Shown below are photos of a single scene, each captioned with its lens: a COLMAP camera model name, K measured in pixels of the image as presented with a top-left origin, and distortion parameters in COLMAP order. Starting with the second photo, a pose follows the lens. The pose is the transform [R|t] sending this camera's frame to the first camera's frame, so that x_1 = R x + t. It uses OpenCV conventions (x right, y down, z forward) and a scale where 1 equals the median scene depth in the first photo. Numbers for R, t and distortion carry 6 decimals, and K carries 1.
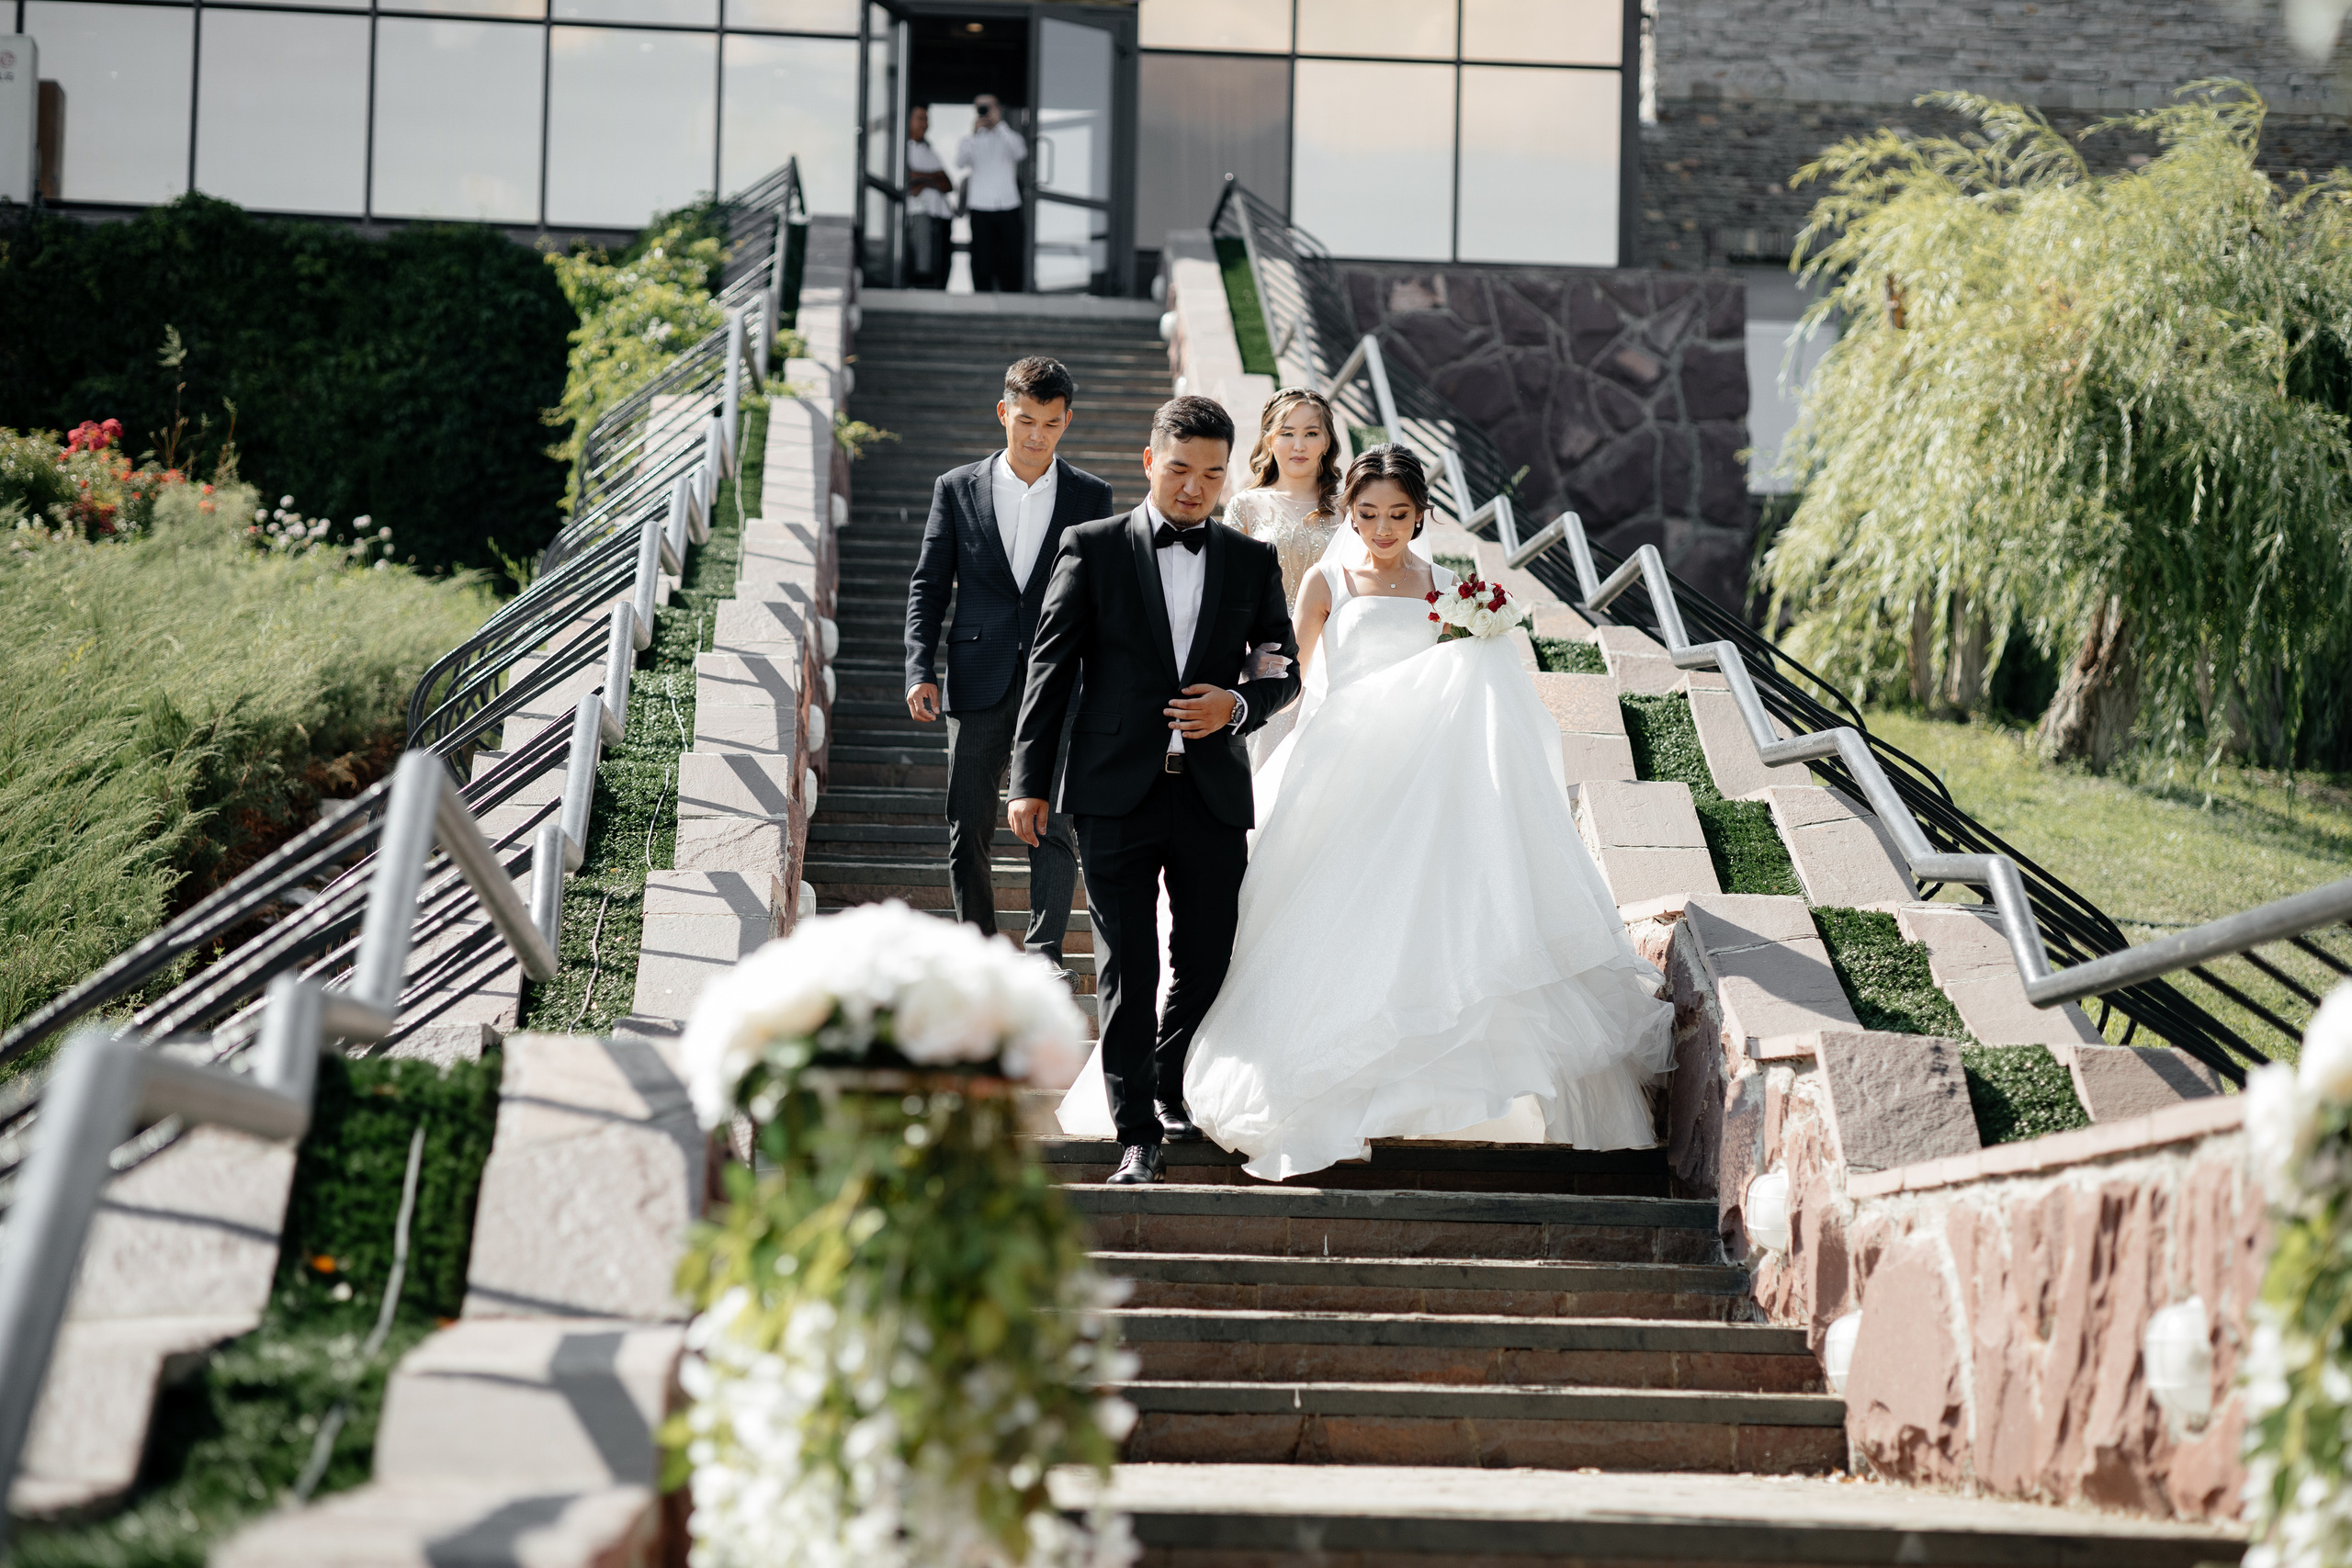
lens RADIAL K [[5964.2, 0, 1176.0], [0, 5964.2, 784.0], [0, 0, 1]] dist [0.555396, -0.353069]
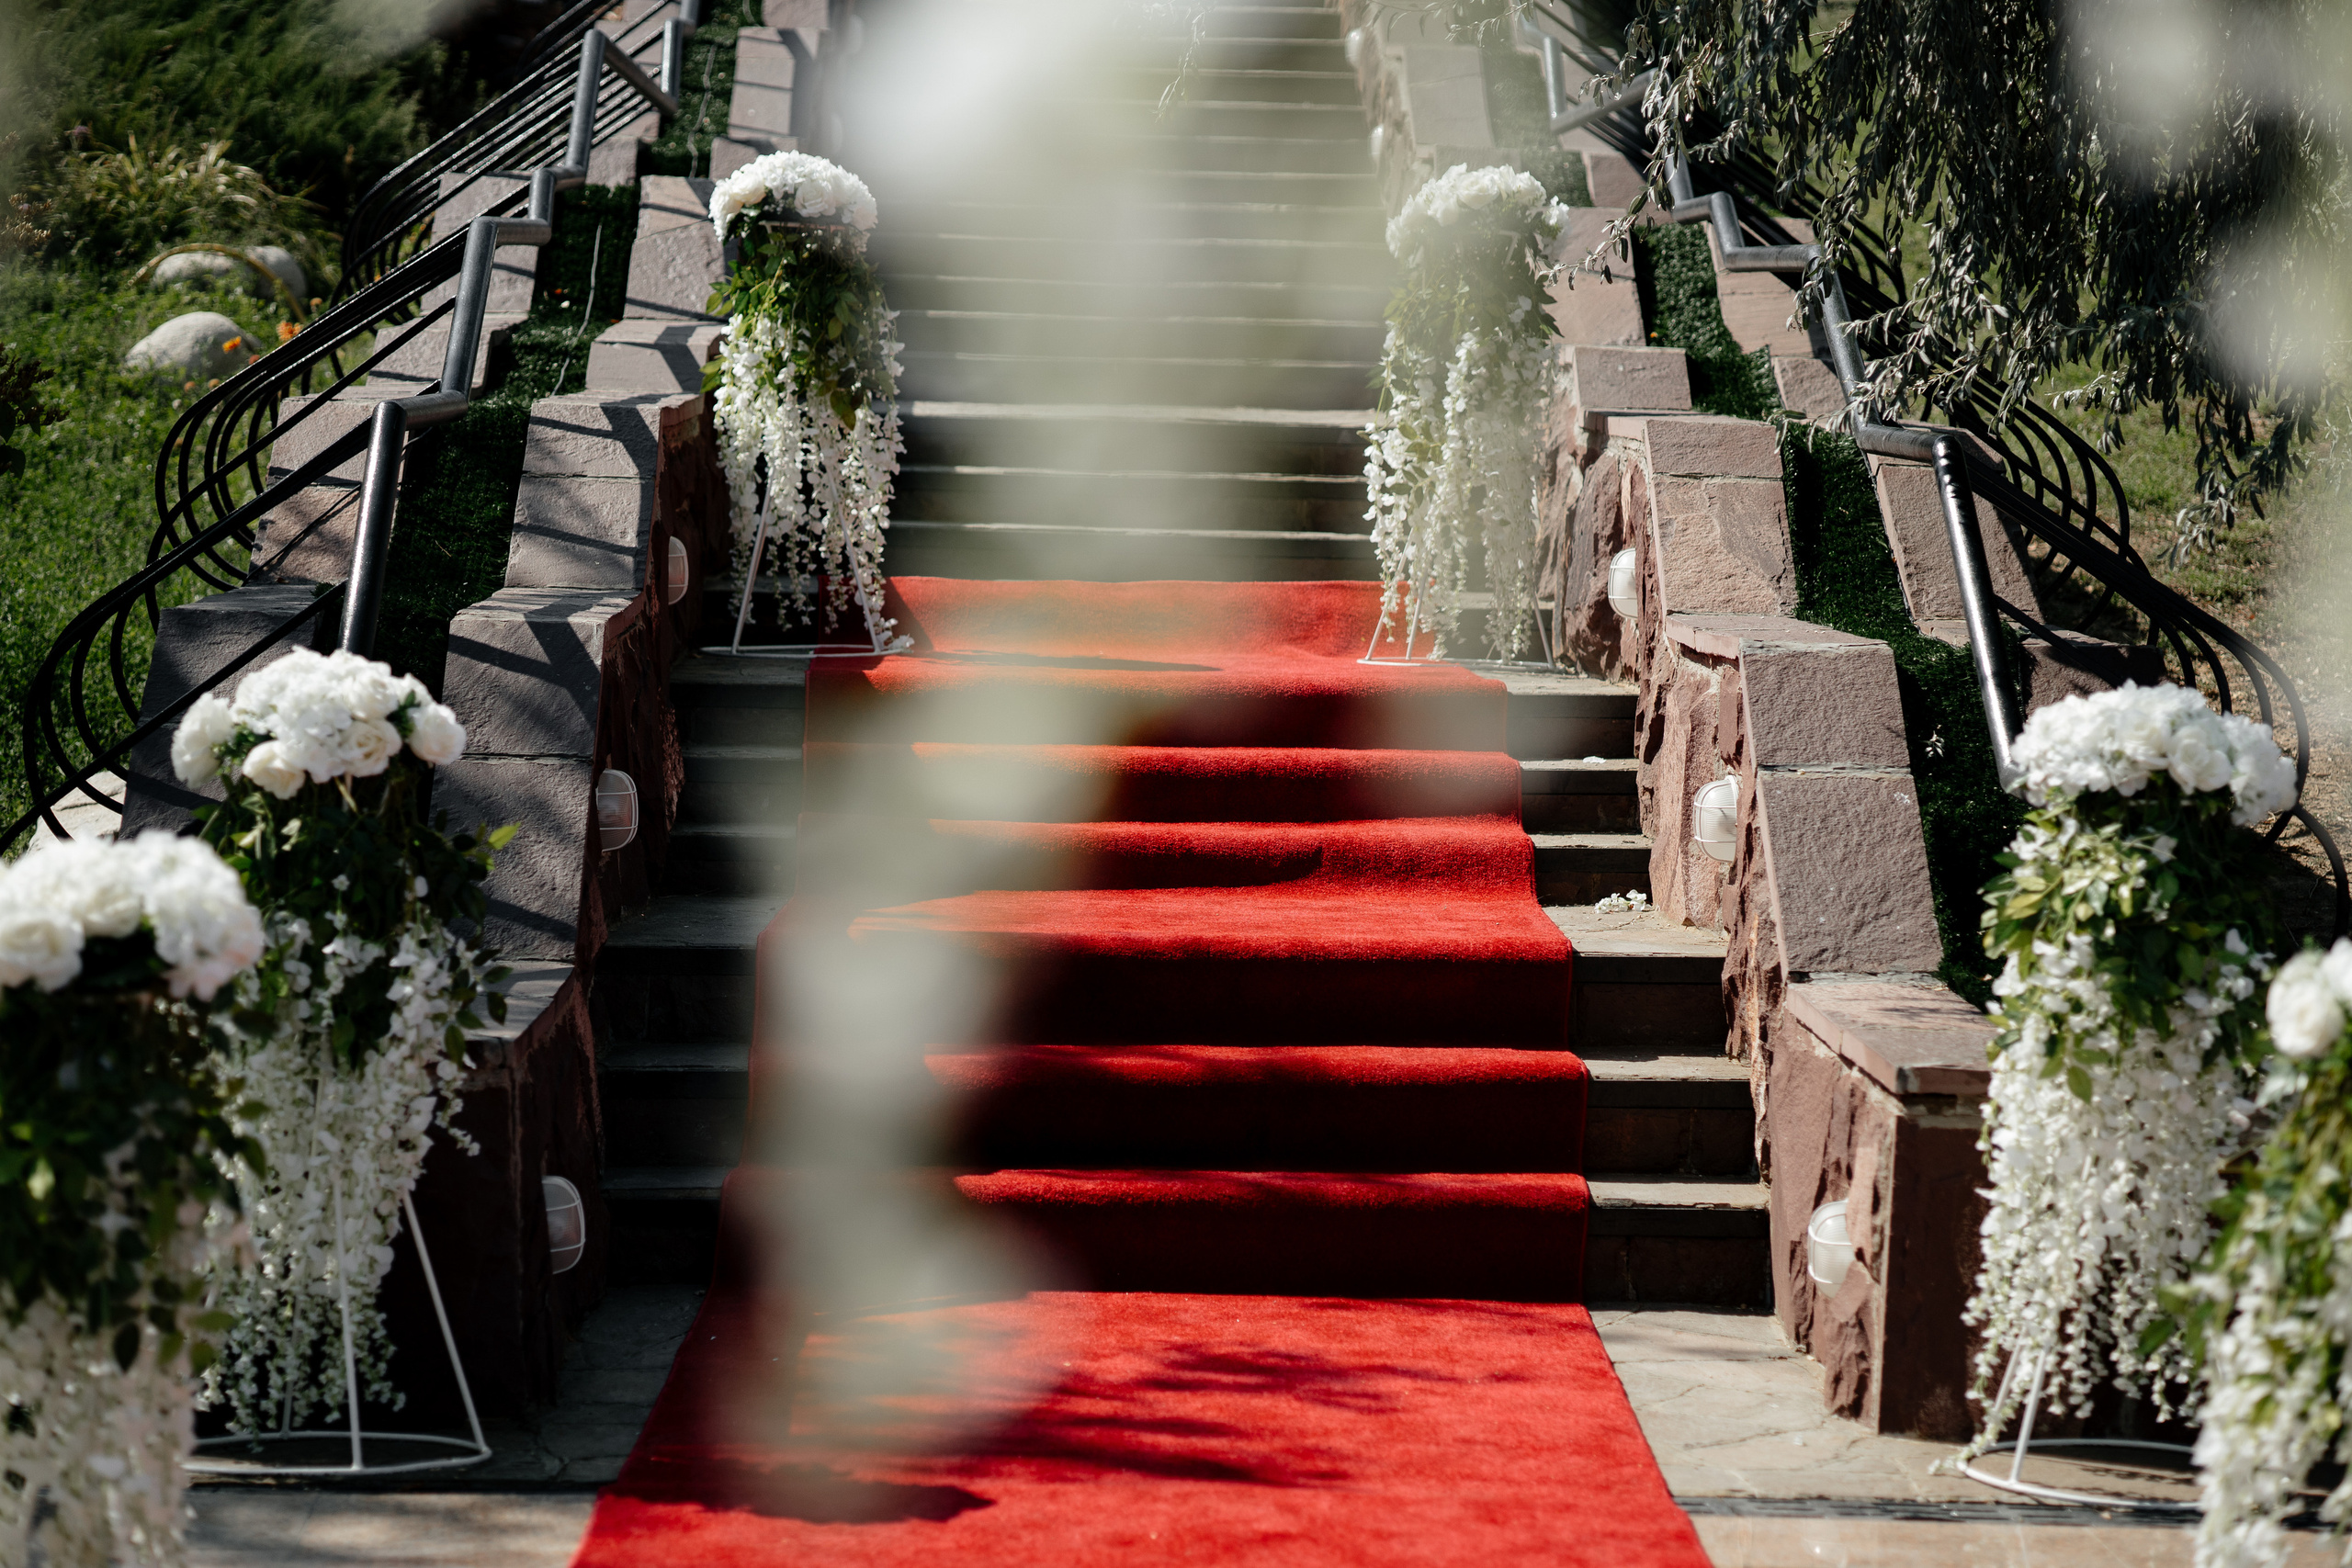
lens RADIAL K [[5964.2, 0, 1176.0], [0, 5964.2, 784.0], [0, 0, 1]] dist [0.555396, -0.353069]
pose [[0.999507, 0.008224, -0.030299, 0.165399], [-0.002998, 0.985669, 0.168667, -0.125106], [0.031252, -0.168493, 0.985207, -1.288620]]
